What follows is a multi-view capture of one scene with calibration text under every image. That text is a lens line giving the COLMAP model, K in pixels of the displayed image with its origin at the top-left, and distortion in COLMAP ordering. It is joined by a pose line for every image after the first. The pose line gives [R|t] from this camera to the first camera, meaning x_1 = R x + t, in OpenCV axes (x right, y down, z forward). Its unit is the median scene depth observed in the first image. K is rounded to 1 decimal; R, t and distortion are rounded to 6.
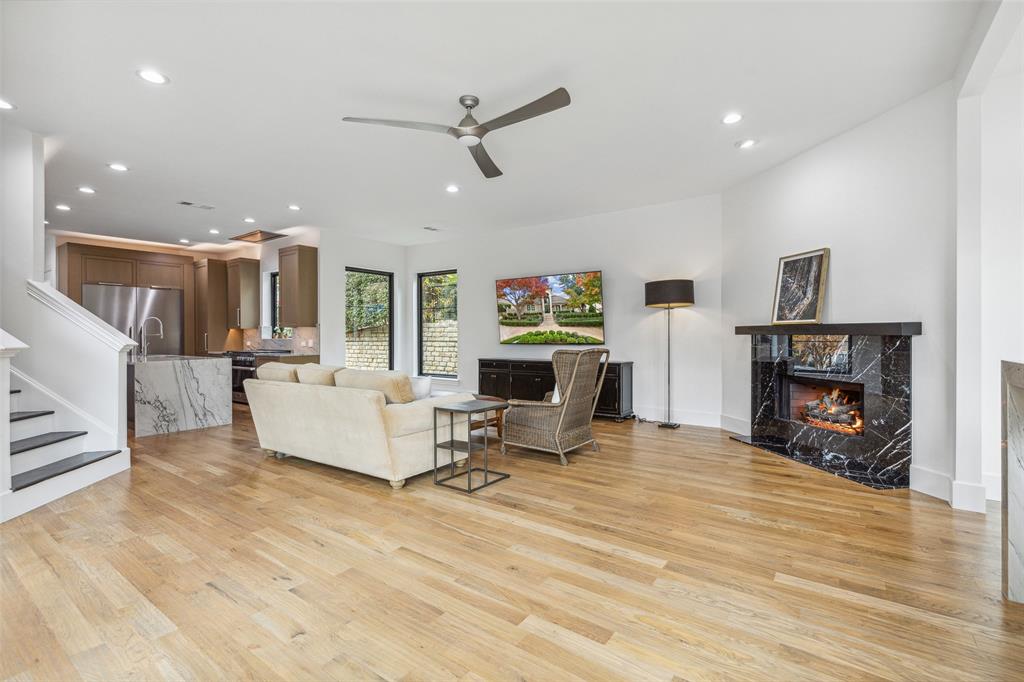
lens RADIAL K [[468.2, 0, 510.3], [0, 468.2, 343.8], [0, 0, 1]] dist [0.008187, -0.001642]
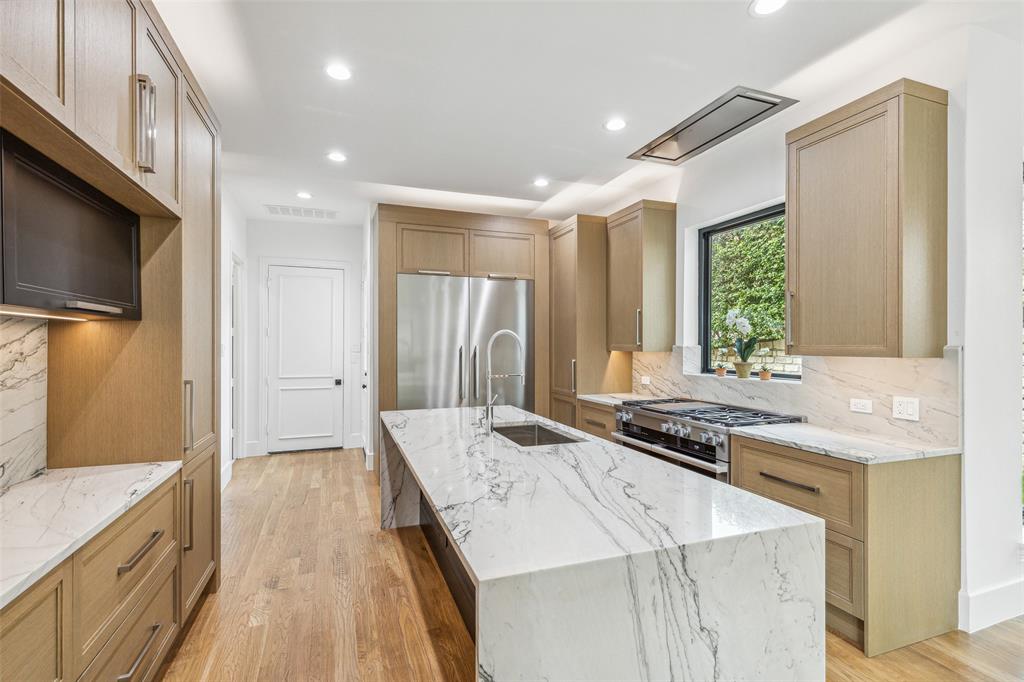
lens RADIAL K [[468.2, 0, 518.9], [0, 468.2, 345.4], [0, 0, 1]] dist [0.008187, -0.001642]
pose [[0.834911, 0.004140, -0.550369, -0.417102], [-0.010312, 0.999914, -0.008122, -0.033619], [0.550288, 0.012457, 0.834882, 0.541479]]
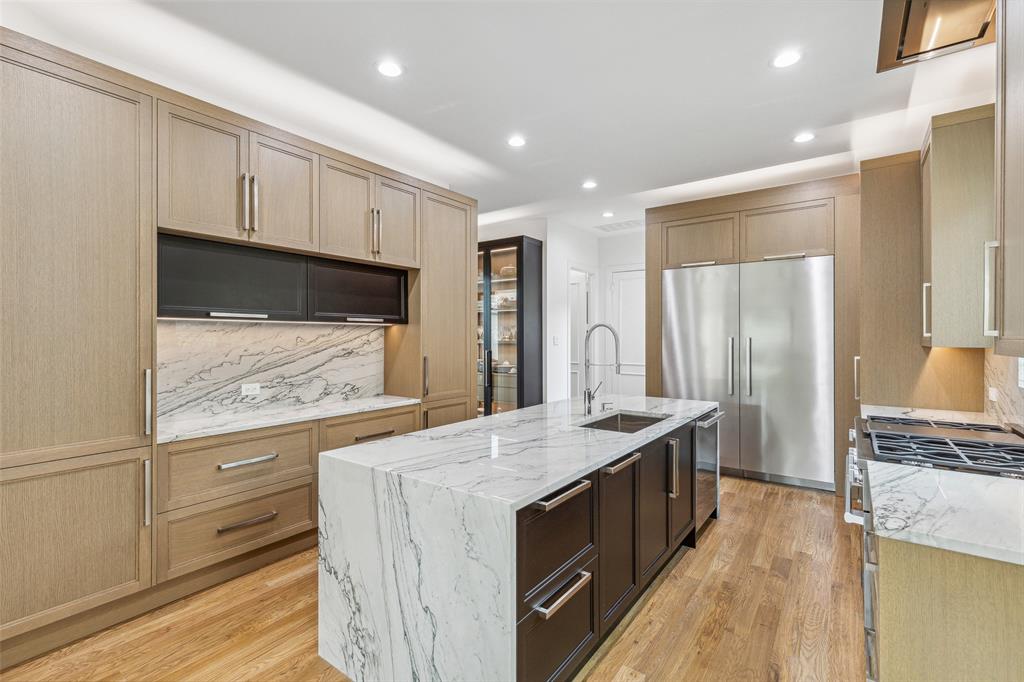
lens RADIAL K [[468.2, 0, 507.5], [0, 468.2, 334.0], [0, 0, 1]] dist [0.008187, -0.001642]
pose [[-0.003908, -0.004126, -0.999984, -0.263972], [-0.014263, 0.999890, -0.004070, -0.035823], [0.999891, 0.014247, -0.003967, 0.717791]]
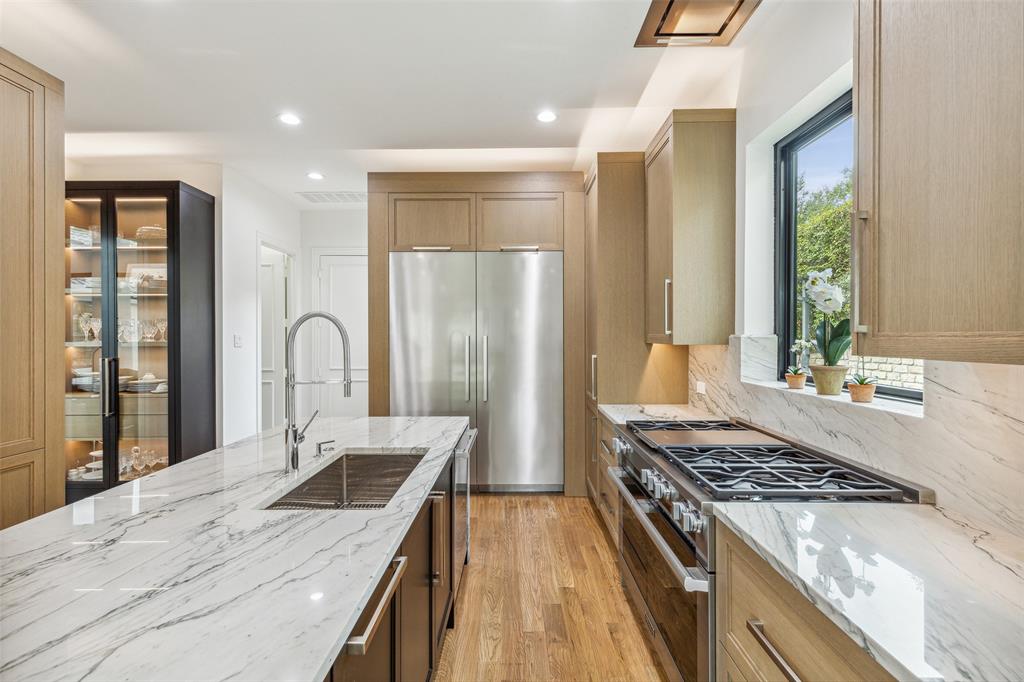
lens RADIAL K [[468.2, 0, 514.5], [0, 468.2, 335.3], [0, 0, 1]] dist [0.008187, -0.001642]
pose [[0.583293, 0.000622, -0.812261, -0.385530], [-0.009864, 0.999931, -0.006317, -0.035586], [0.812202, 0.011697, 0.583259, 0.735264]]
